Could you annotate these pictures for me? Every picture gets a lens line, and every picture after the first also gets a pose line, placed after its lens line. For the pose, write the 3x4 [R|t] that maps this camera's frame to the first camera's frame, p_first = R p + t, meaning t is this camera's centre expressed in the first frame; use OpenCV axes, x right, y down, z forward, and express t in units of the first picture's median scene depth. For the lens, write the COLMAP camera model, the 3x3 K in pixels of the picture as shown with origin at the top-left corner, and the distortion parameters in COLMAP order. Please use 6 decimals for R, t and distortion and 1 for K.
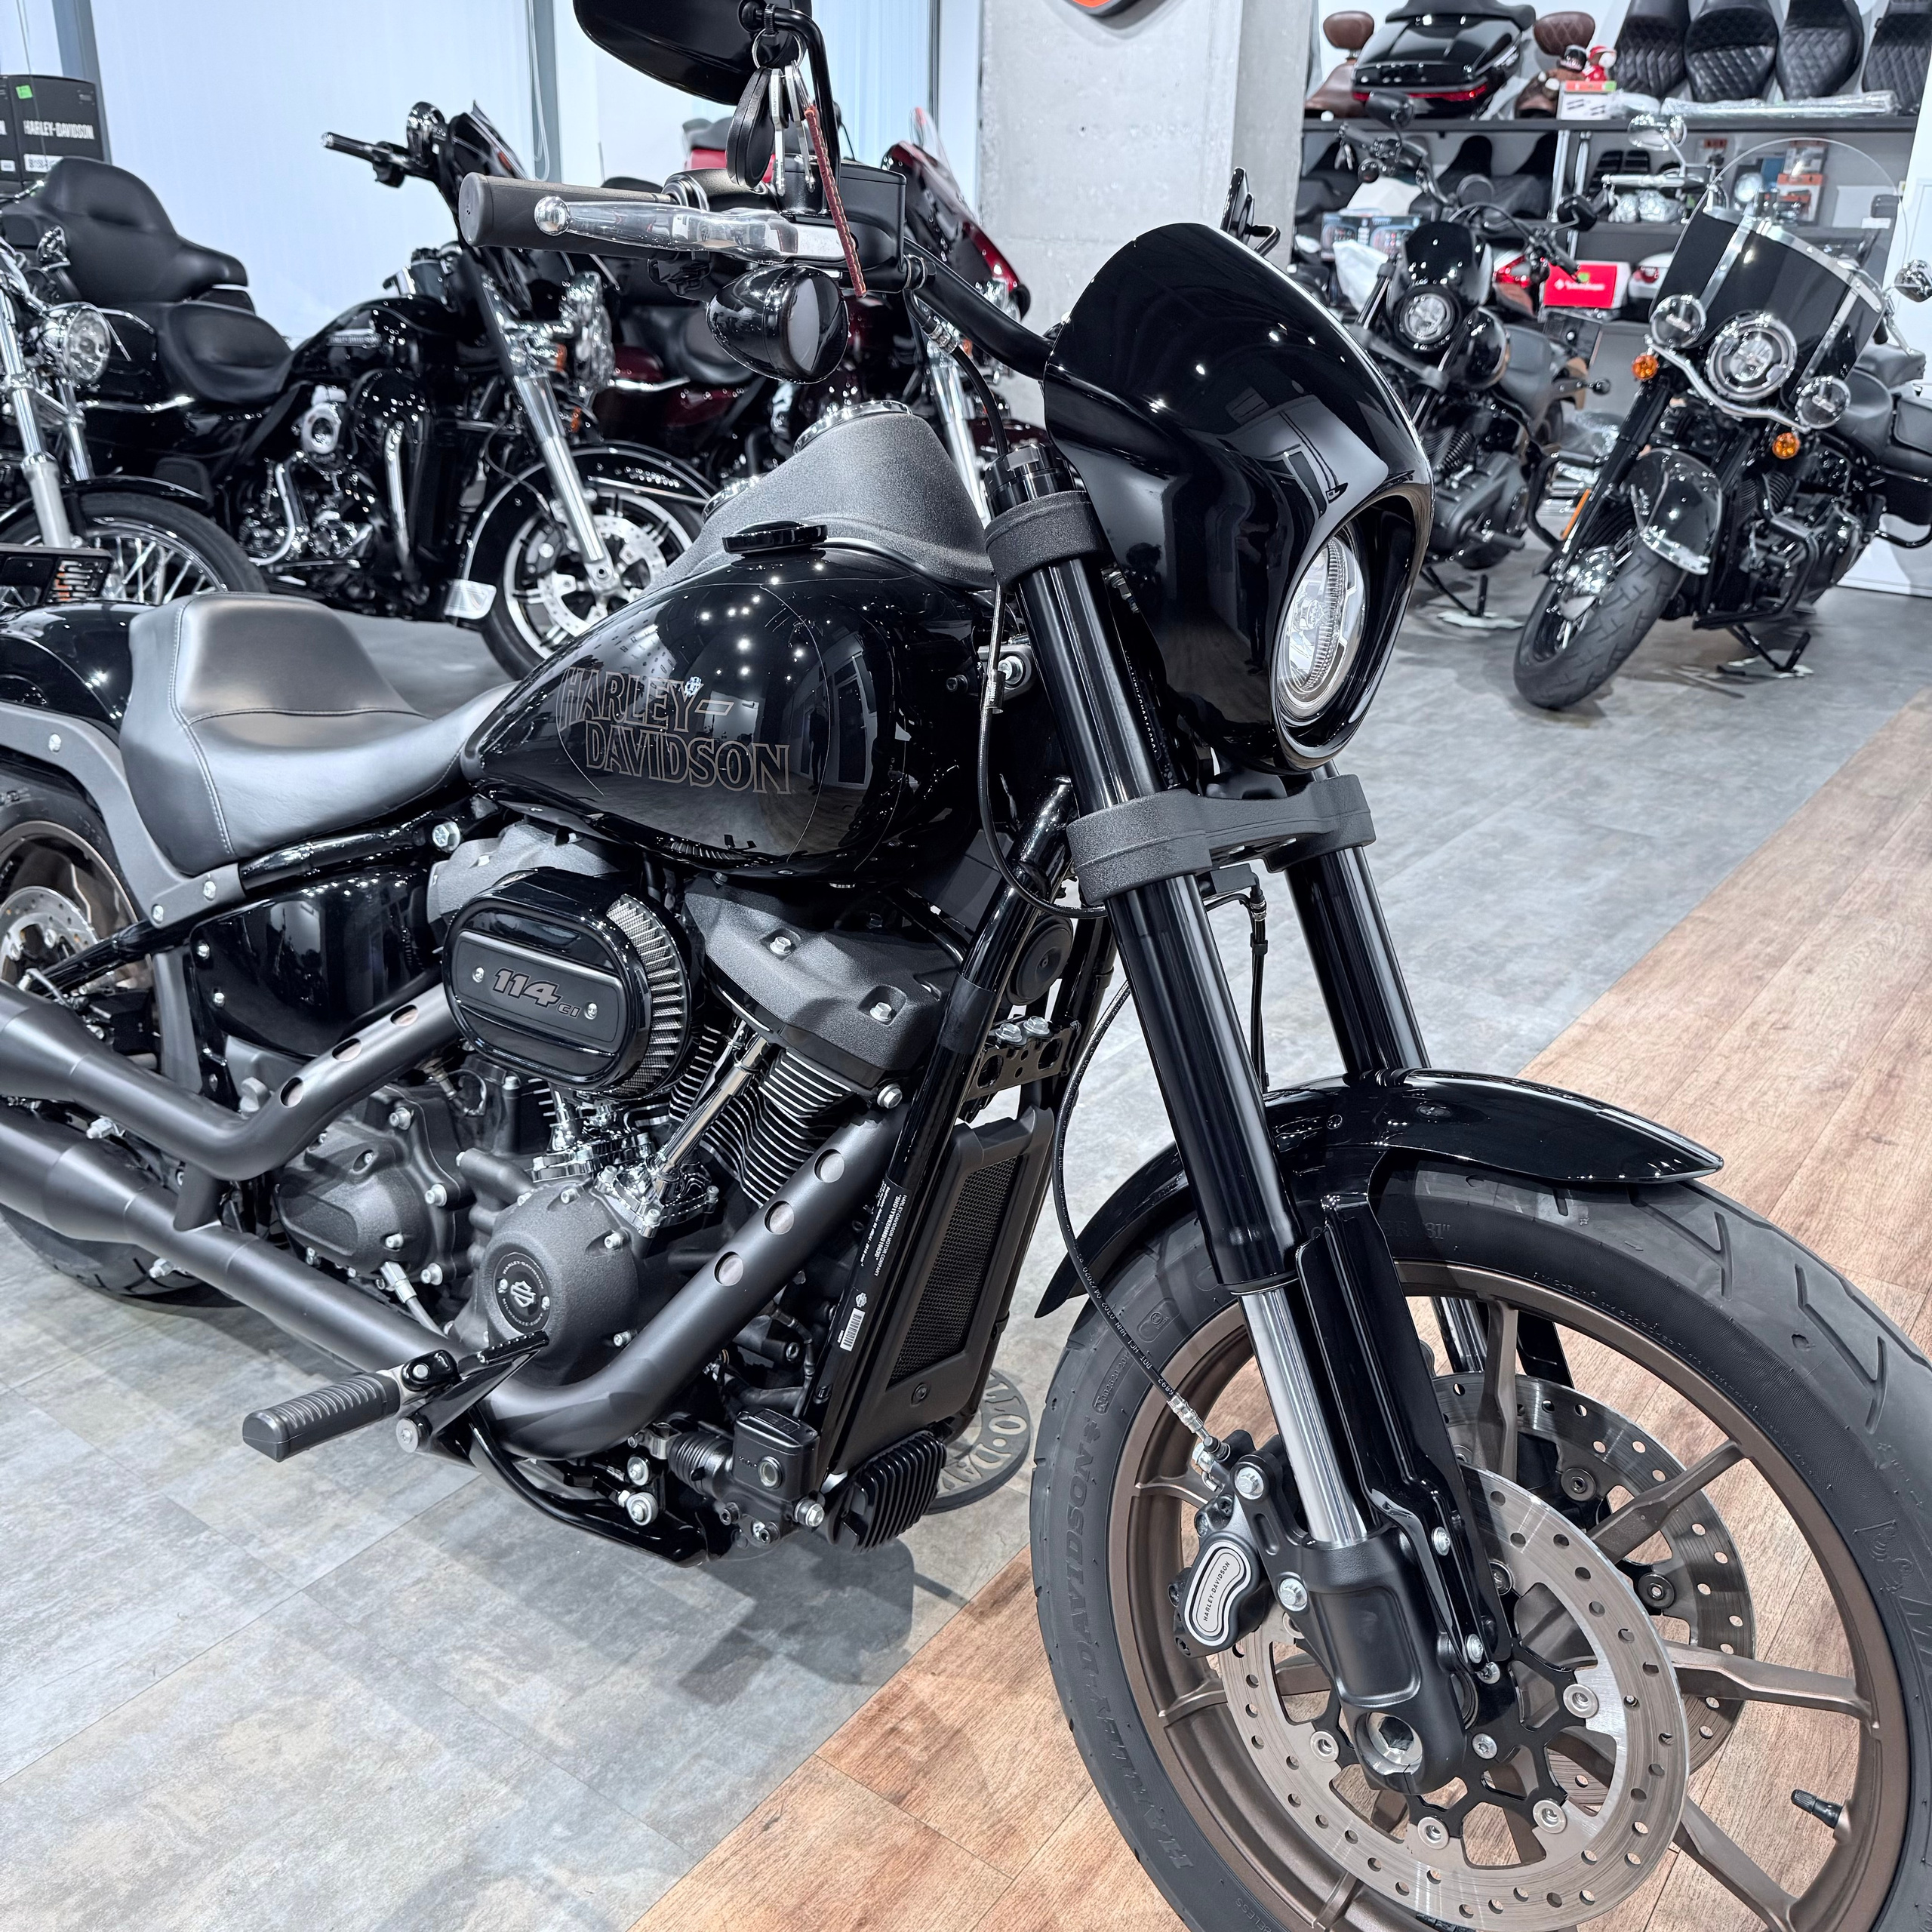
lens RADIAL K [[1813.2, 0, 961.6], [0, 1813.2, 956.9], [0, 0, 1]] dist [0.064275, -0.111900]
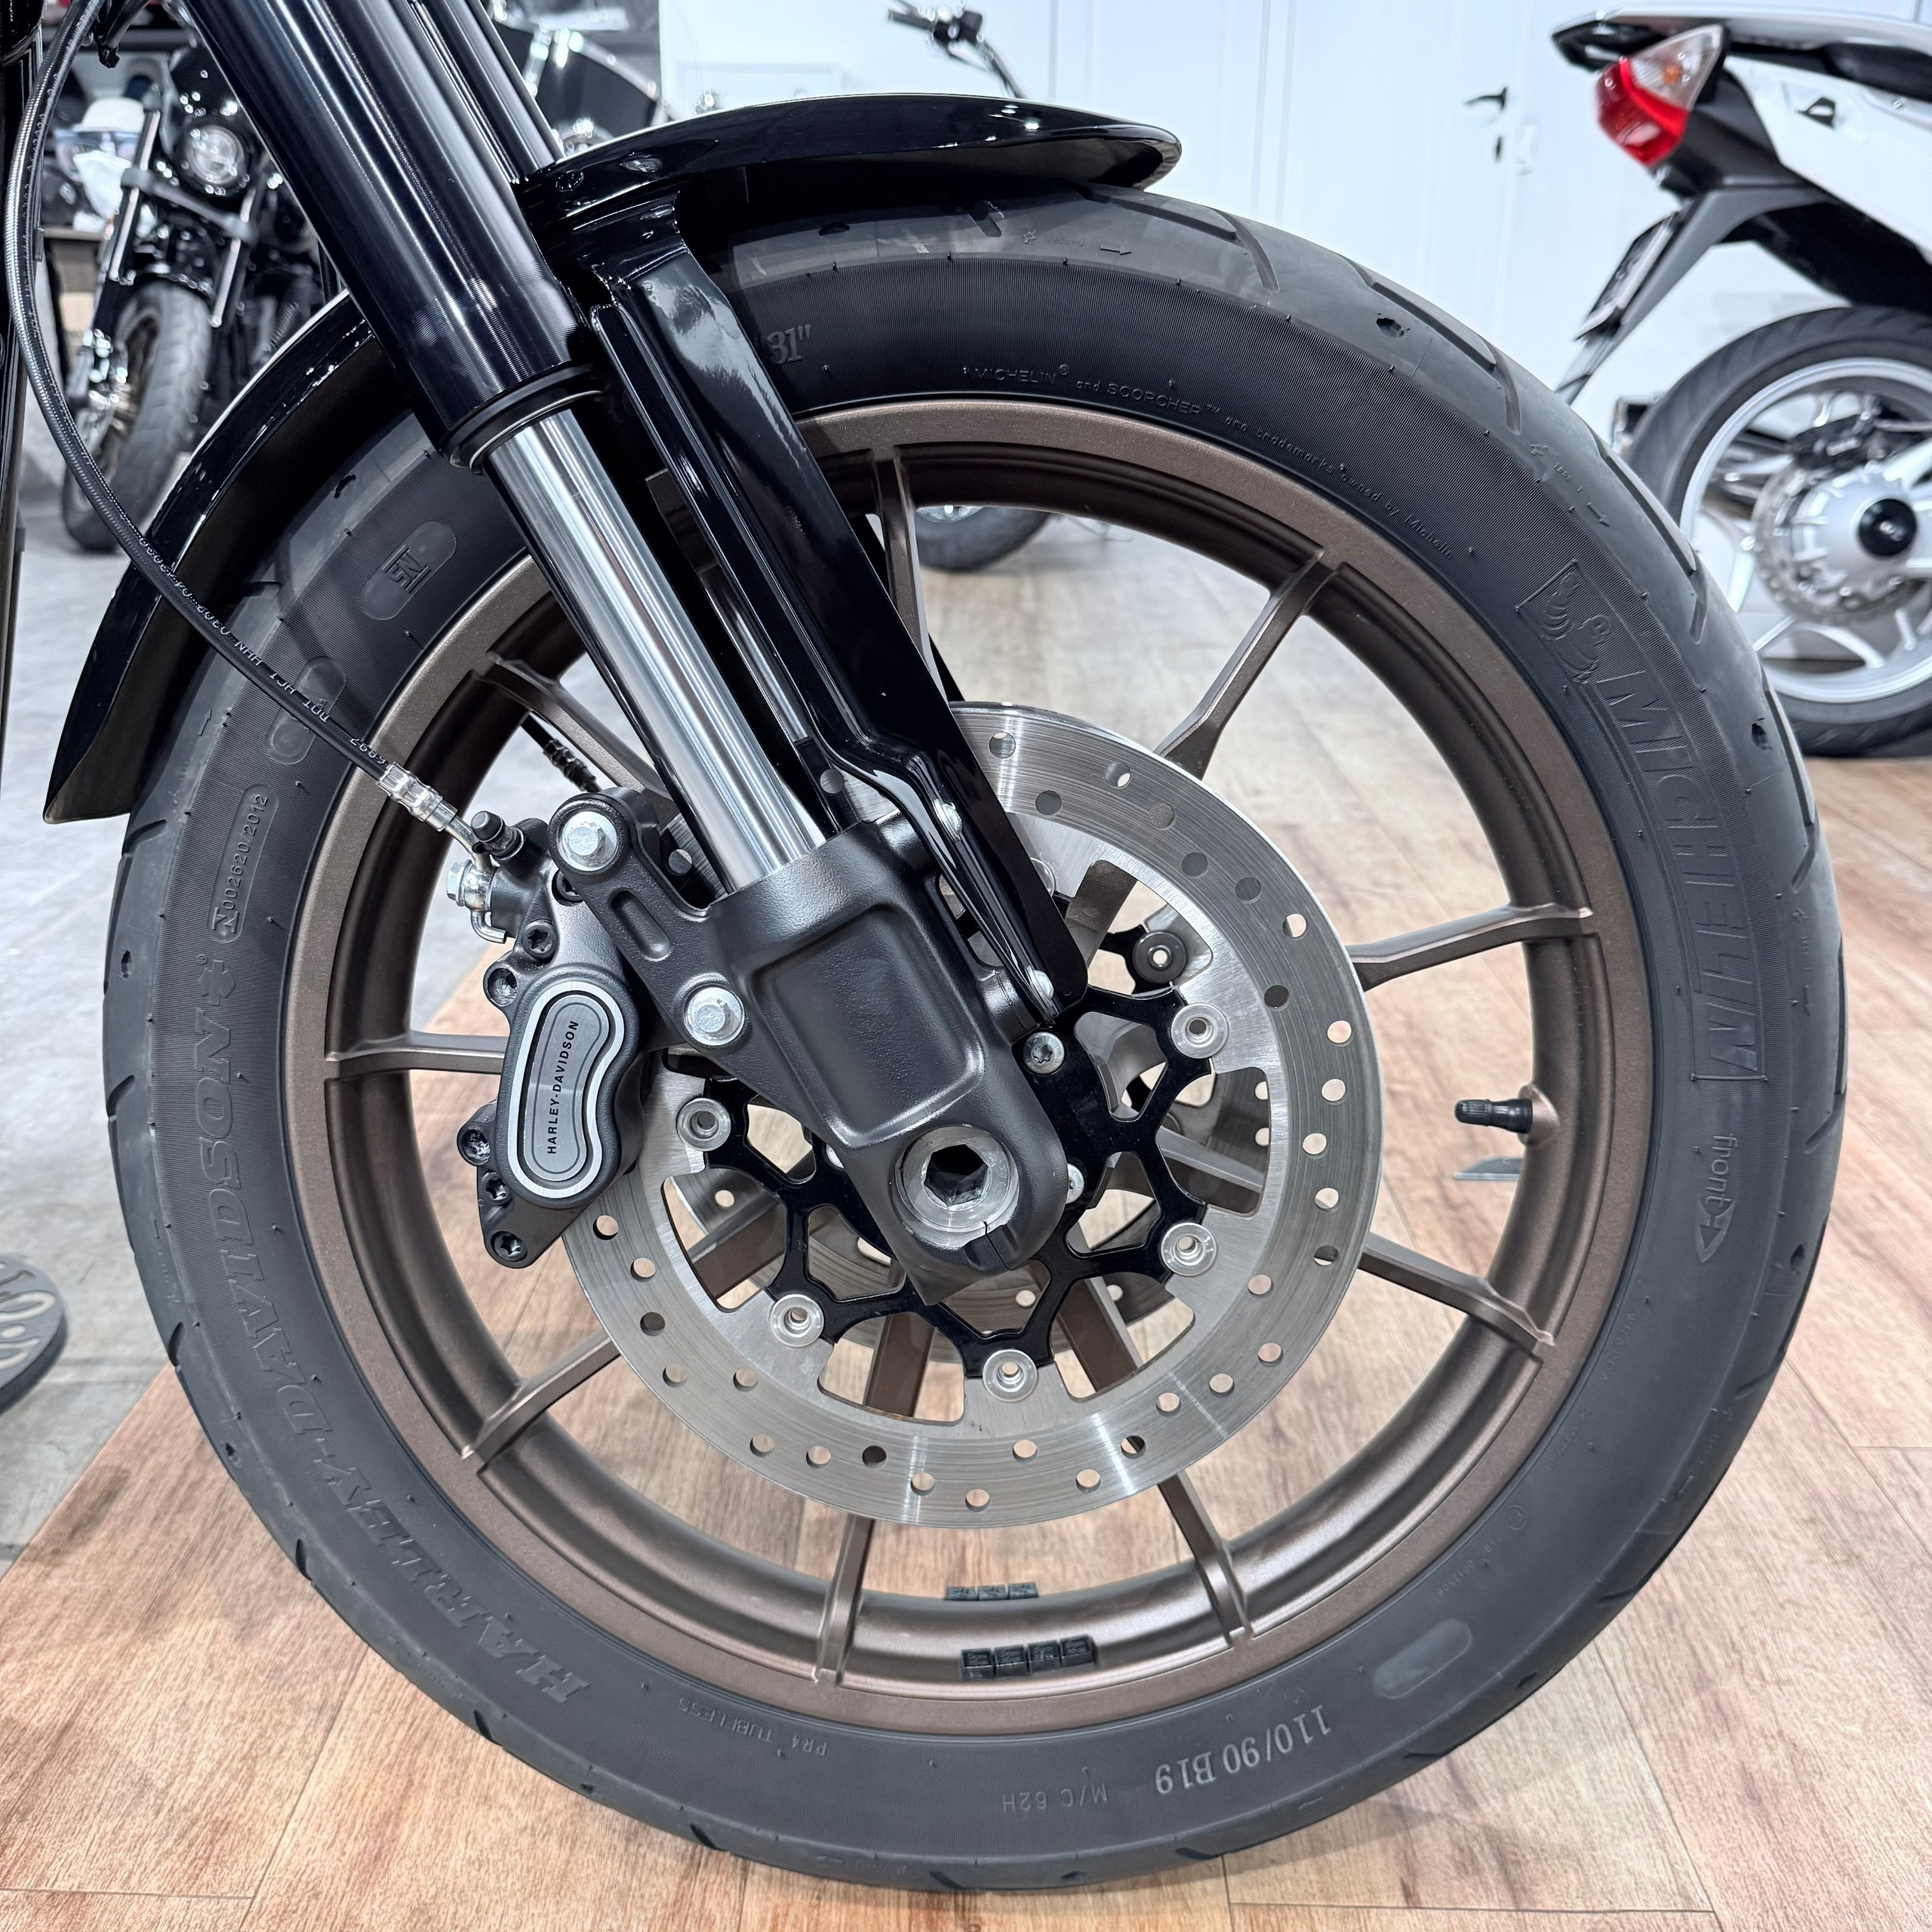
lens RADIAL K [[1836.5, 0, 957.1], [0, 1836.5, 968.0], [0, 0, 1]] dist [0.021793, -0.047382]
pose [[0.815867, -0.211115, 0.538322, -0.029565], [0.226907, 0.973184, 0.037762, 0.216885], [-0.531859, 0.091340, 0.841893, 0.334326]]
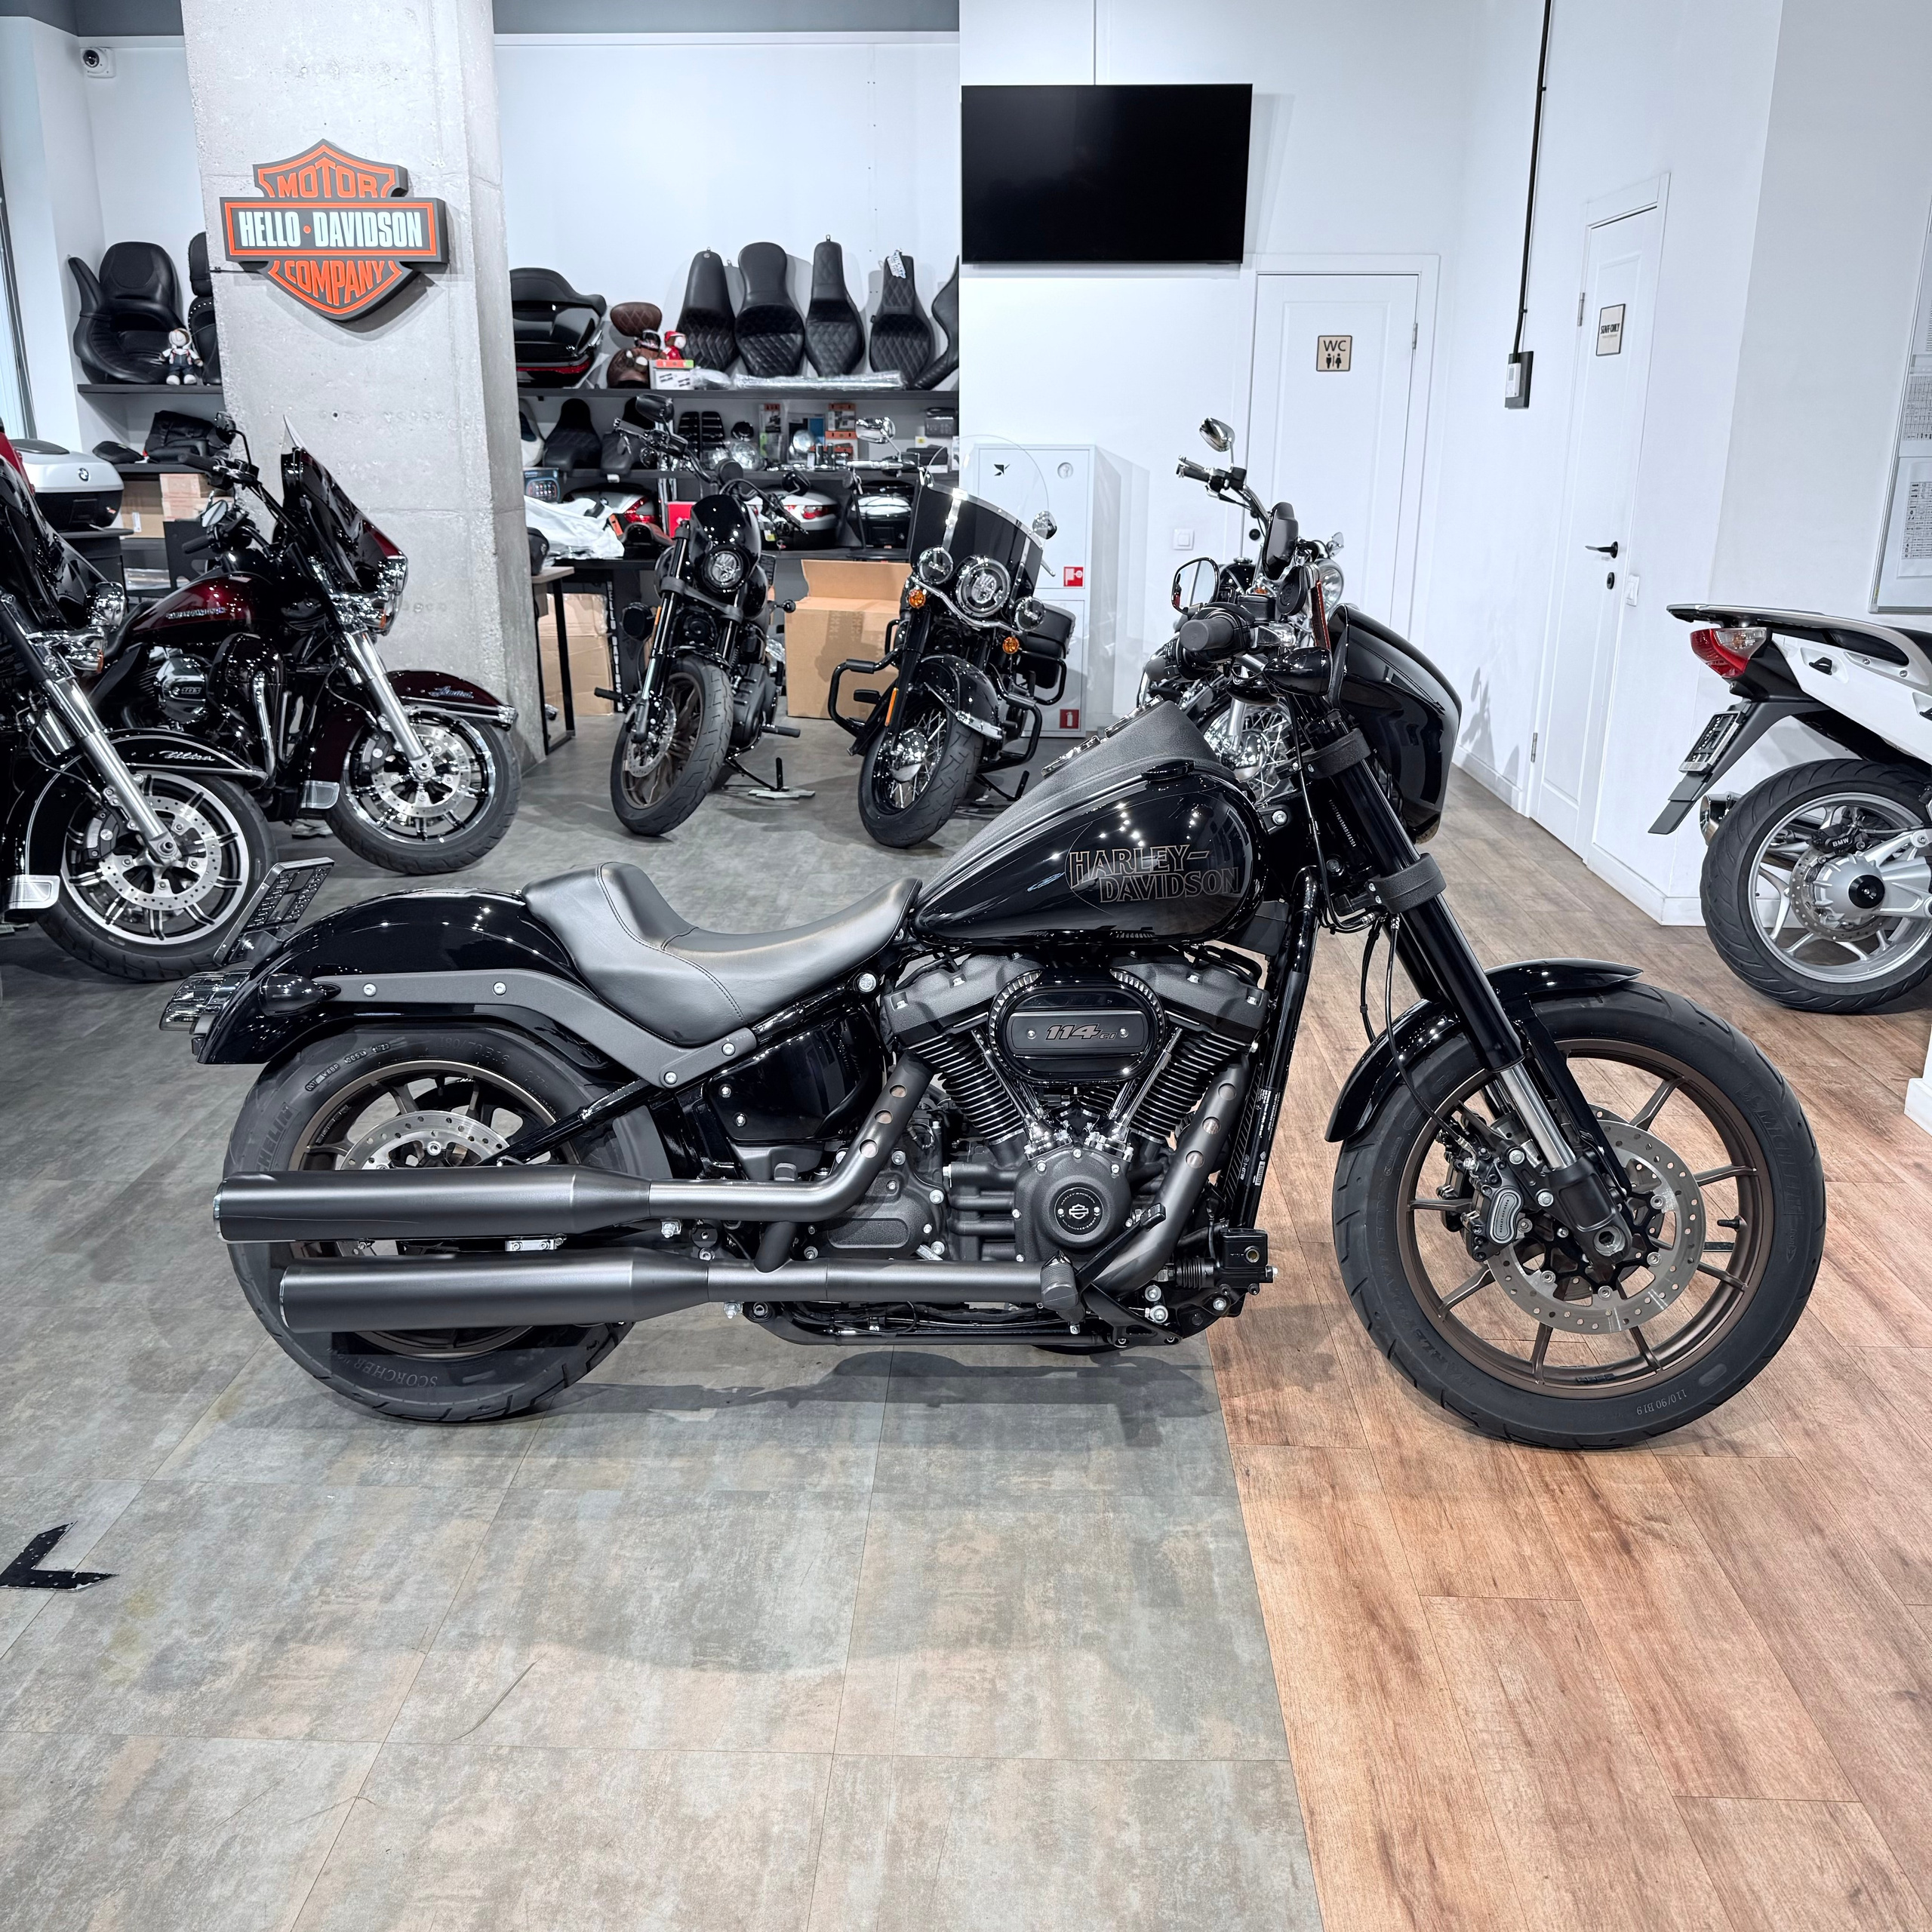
lens RADIAL K [[1790.6, 0, 951.6], [0, 1790.6, 966.8], [0, 0, 1]] dist [0.143156, -0.290435]
pose [[0.828427, -0.180057, 0.530366, -1.006267], [0.227923, 0.973344, -0.025567, -0.022026], [-0.511625, 0.142063, 0.847383, -0.353625]]
